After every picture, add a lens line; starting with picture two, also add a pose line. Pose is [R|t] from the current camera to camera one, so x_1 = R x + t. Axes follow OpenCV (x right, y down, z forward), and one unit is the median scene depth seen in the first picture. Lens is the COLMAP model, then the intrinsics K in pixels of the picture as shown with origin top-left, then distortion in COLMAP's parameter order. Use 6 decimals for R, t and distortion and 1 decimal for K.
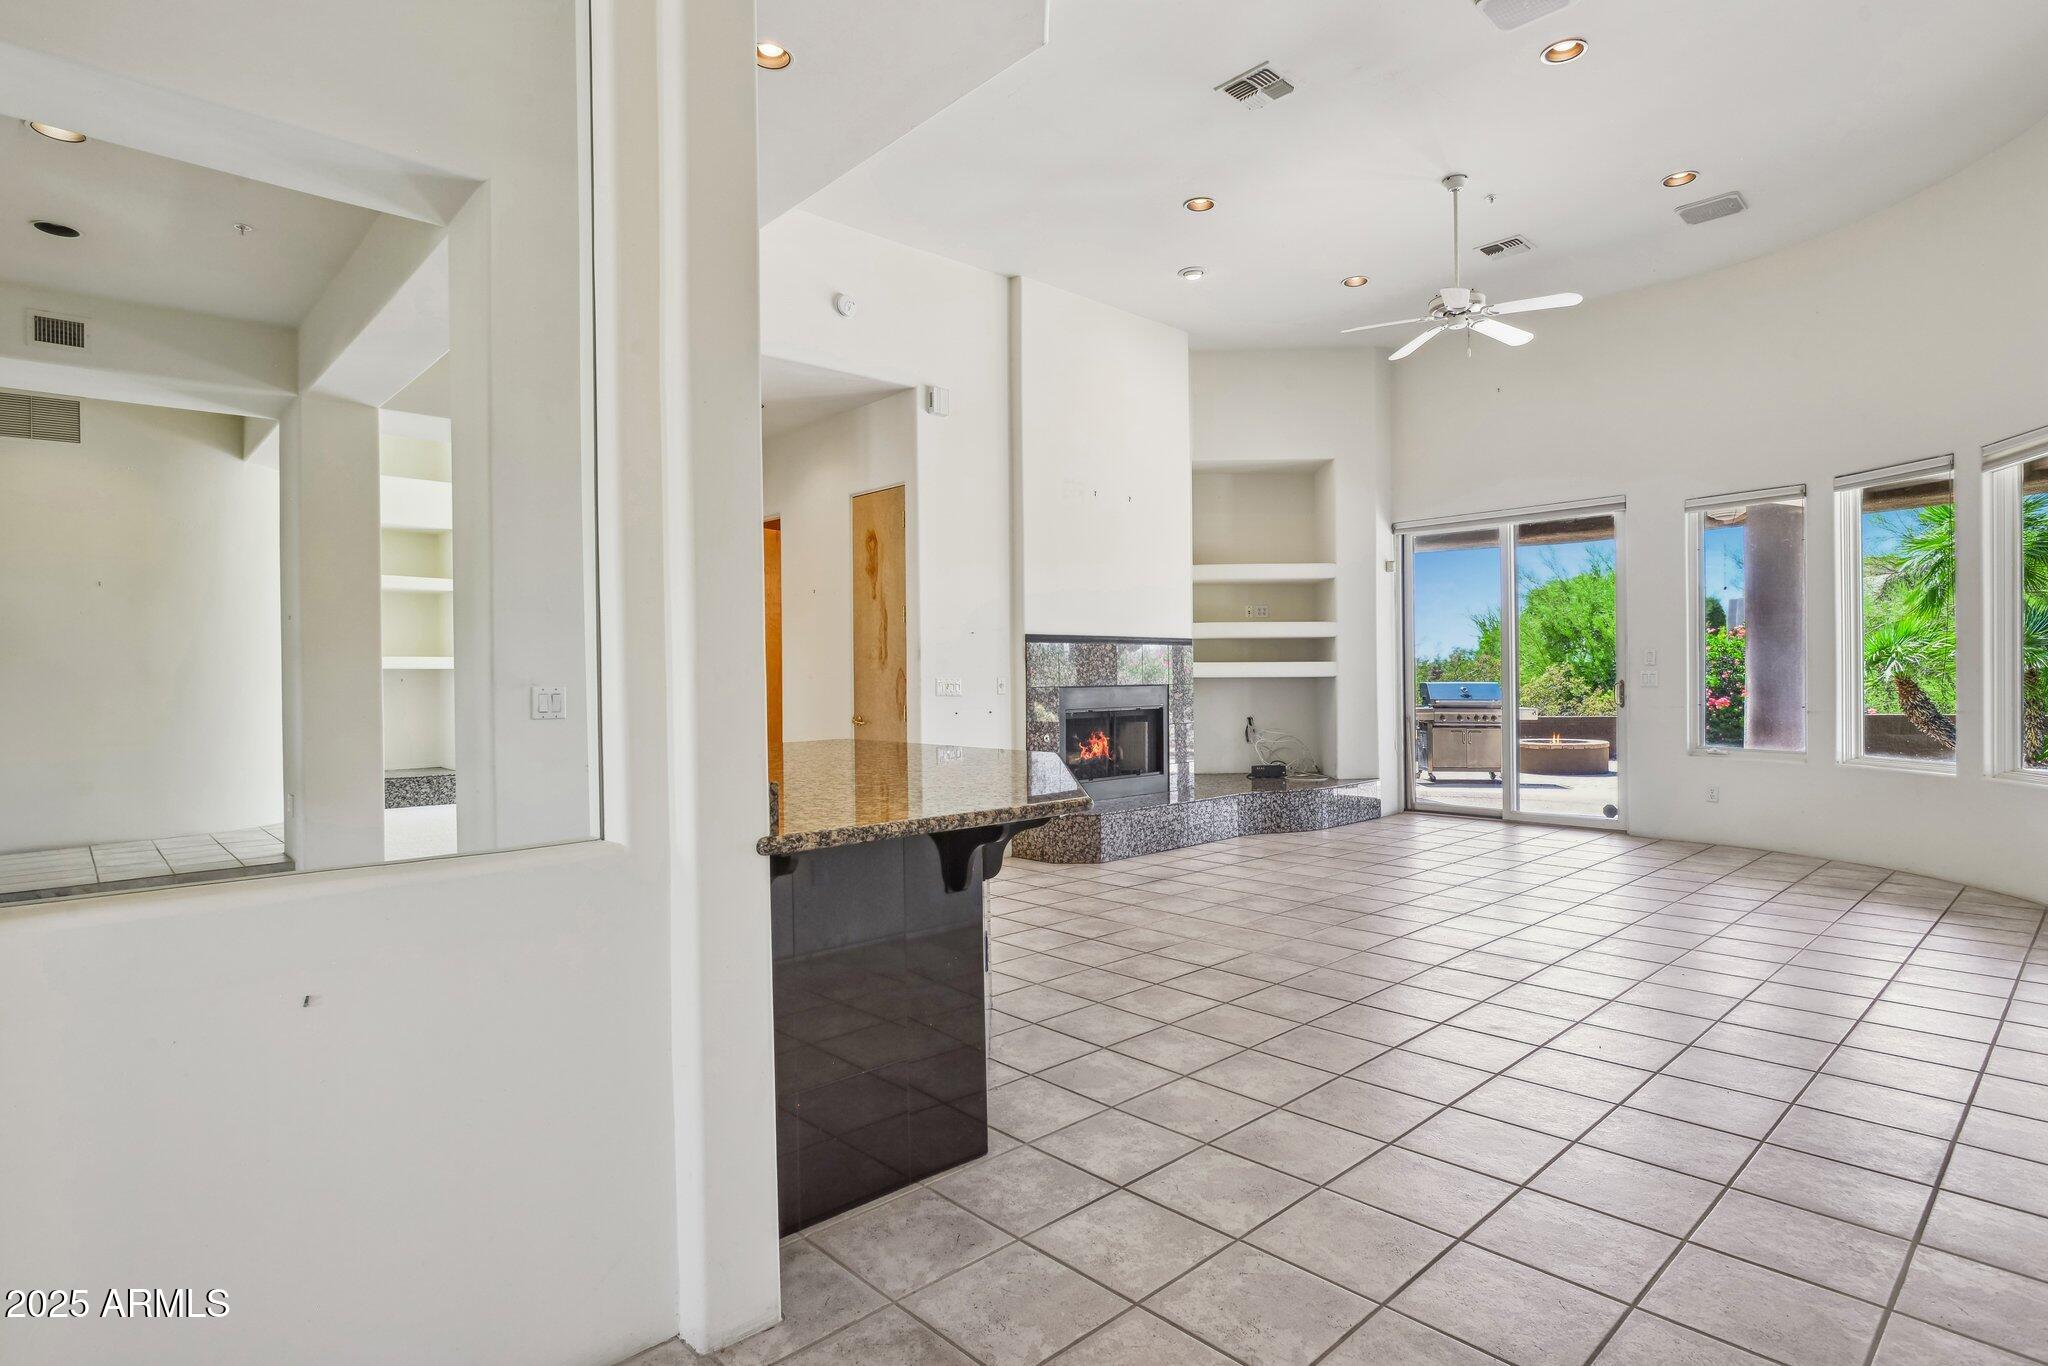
lens RADIAL K [[1058.6, 0, 1017.3], [0, 1058.6, 676.2], [0, 0, 1]] dist [-0.011230, 0.021092]
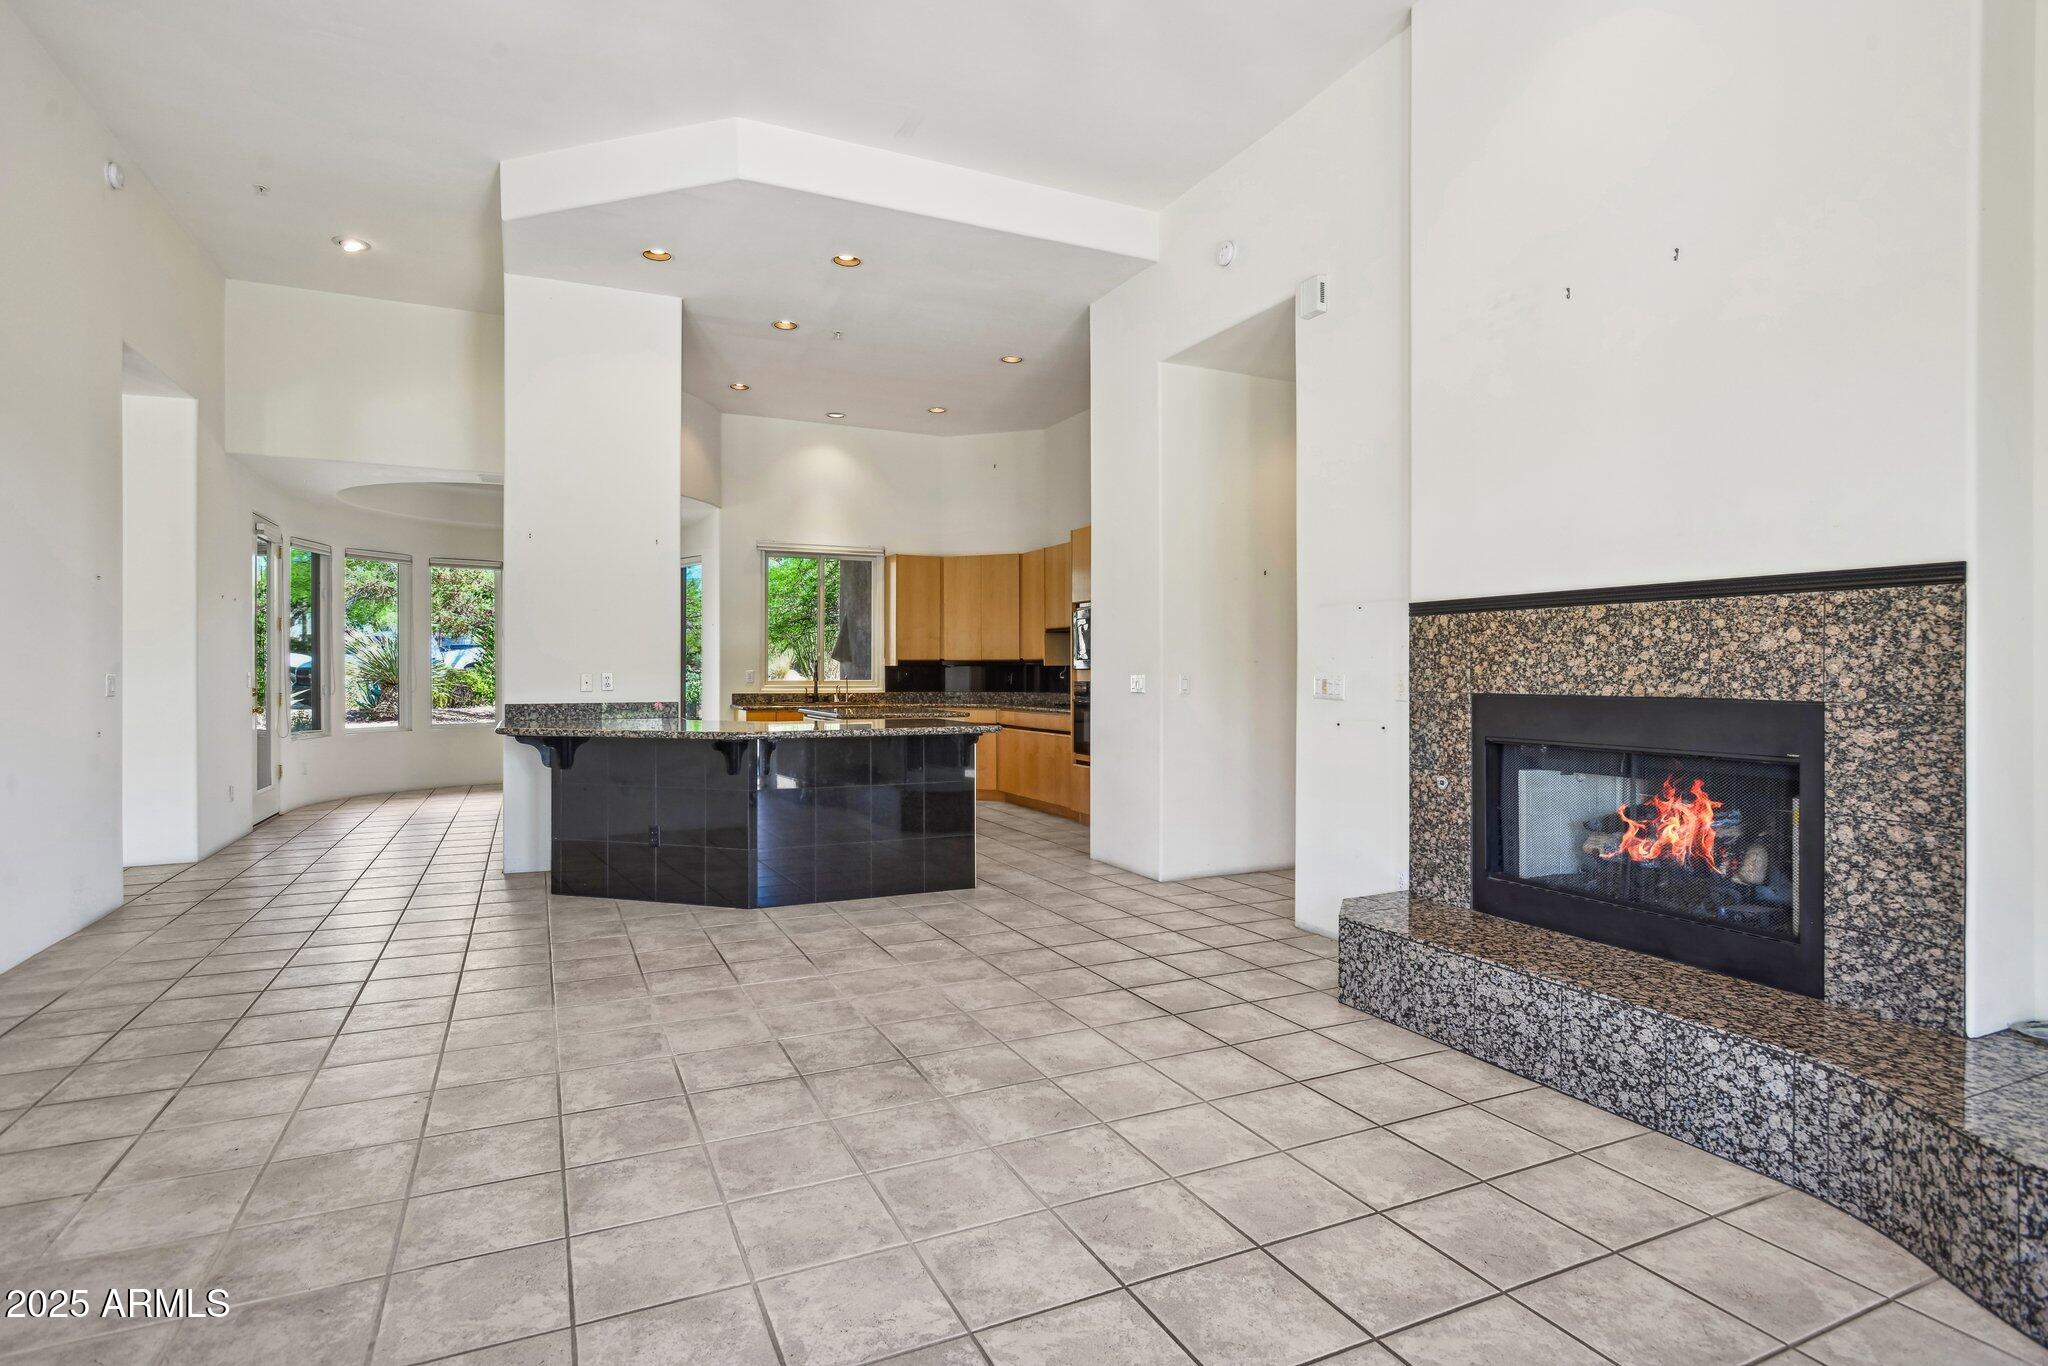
lens RADIAL K [[1041.4, 0, 1023.4], [0, 1041.4, 670.1], [0, 0, 1]] dist [-0.003911, -0.000225]
pose [[-0.309177, 0.011019, -0.950941, 0.538306], [0.005216, 0.999937, 0.009891, -0.007359], [0.950990, -0.001902, -0.309215, 0.822080]]
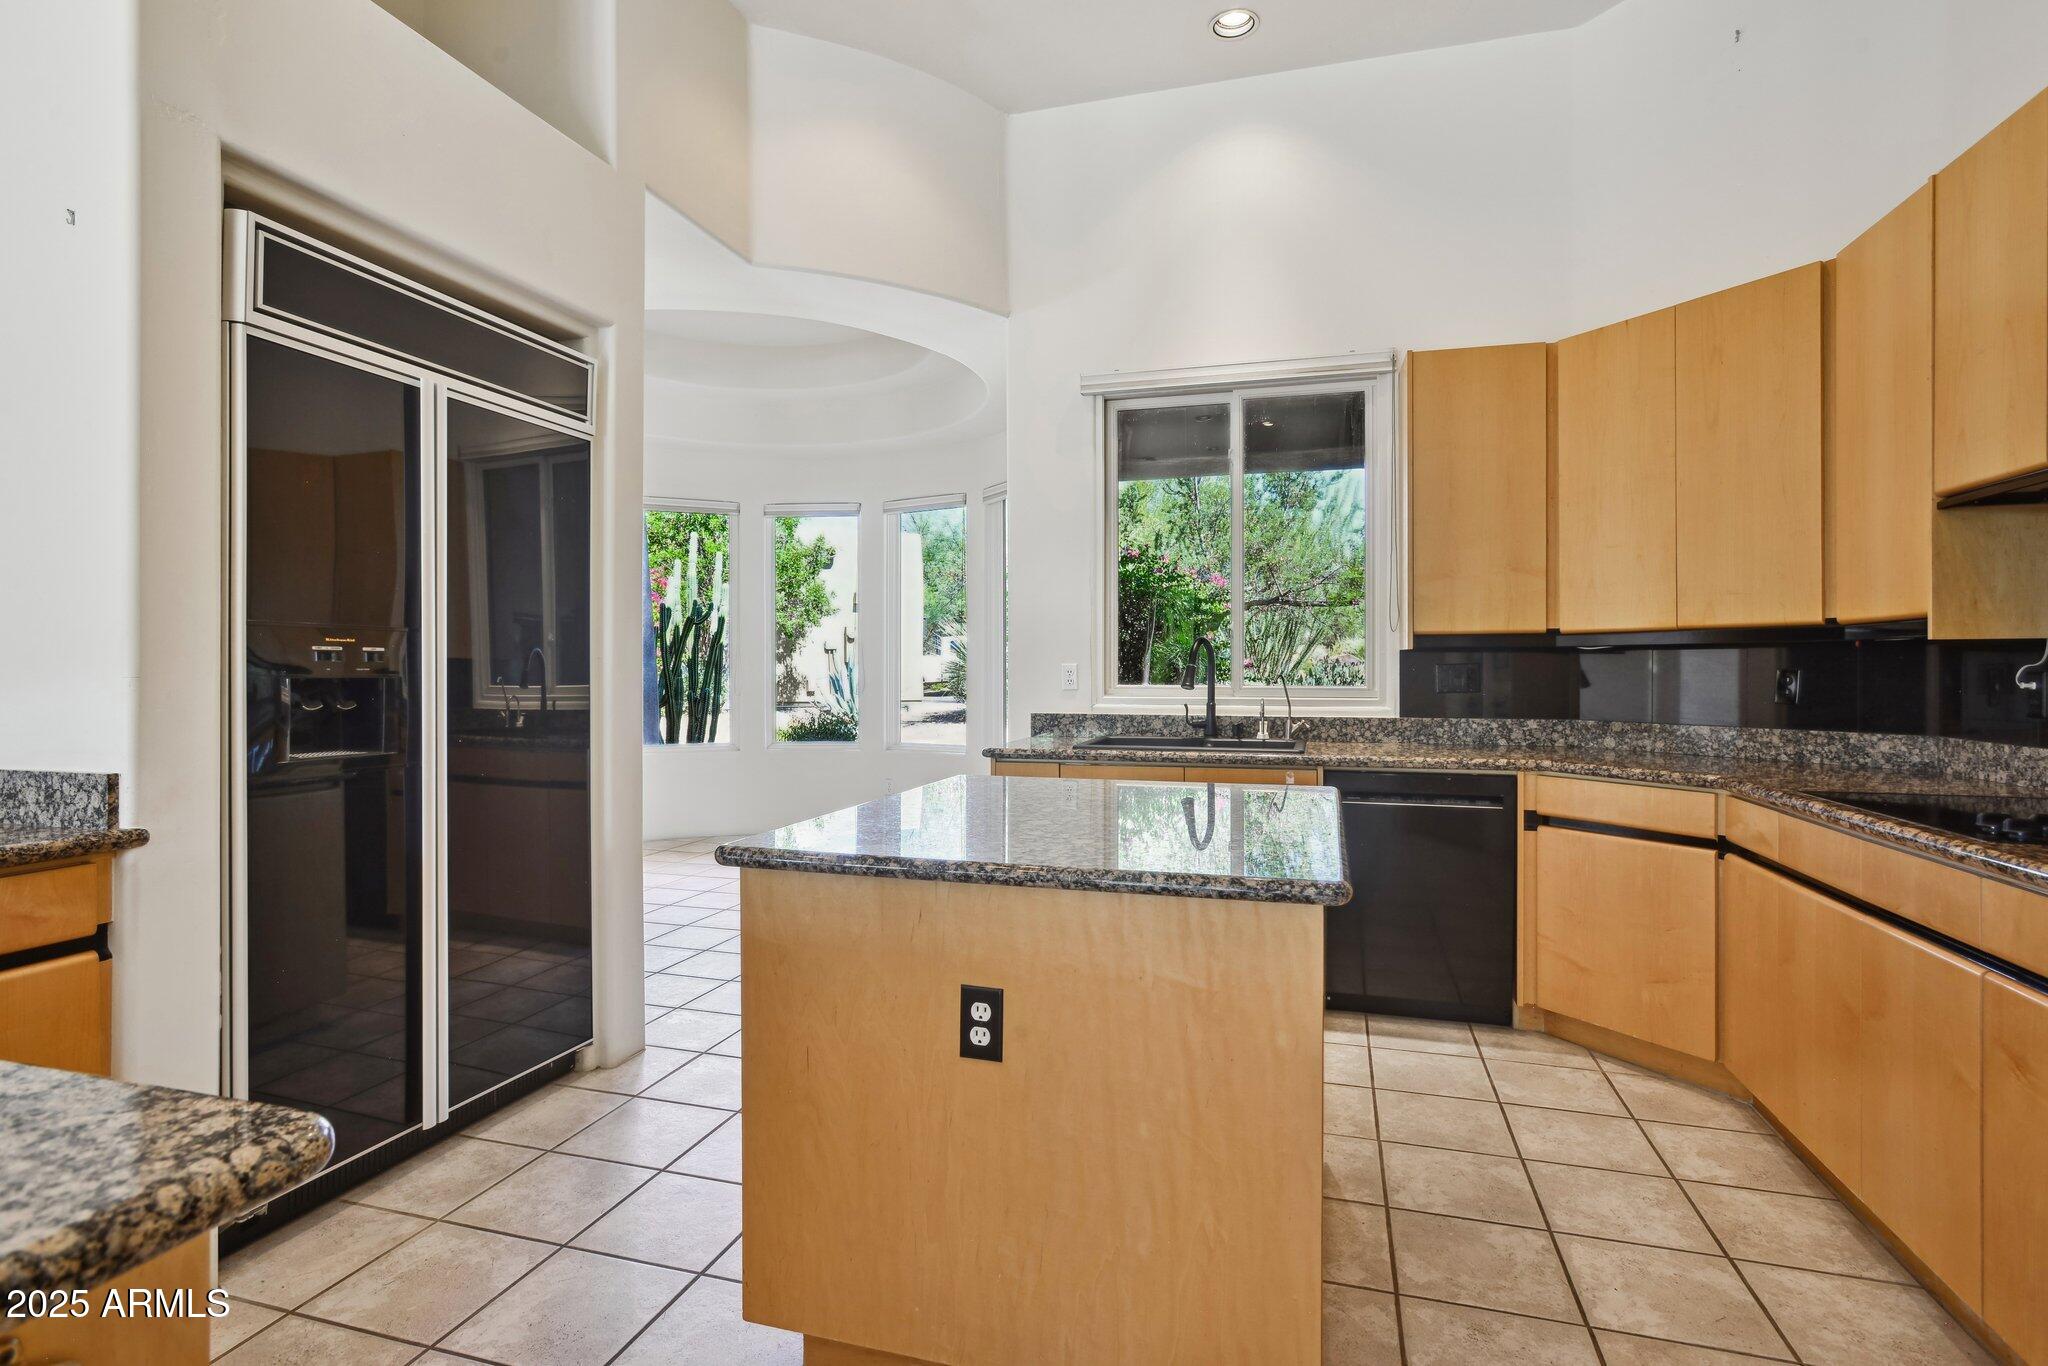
lens RADIAL K [[1021.8, 0, 1020.4], [0, 1021.8, 668.3], [0, 0, 1]] dist [-0.003752, 0.000173]
pose [[-0.864360, 0.014187, -0.502673, -0.193466], [0.012626, 0.999899, 0.006511, 0.002162], [0.502715, -0.000719, -0.864452, 0.608094]]
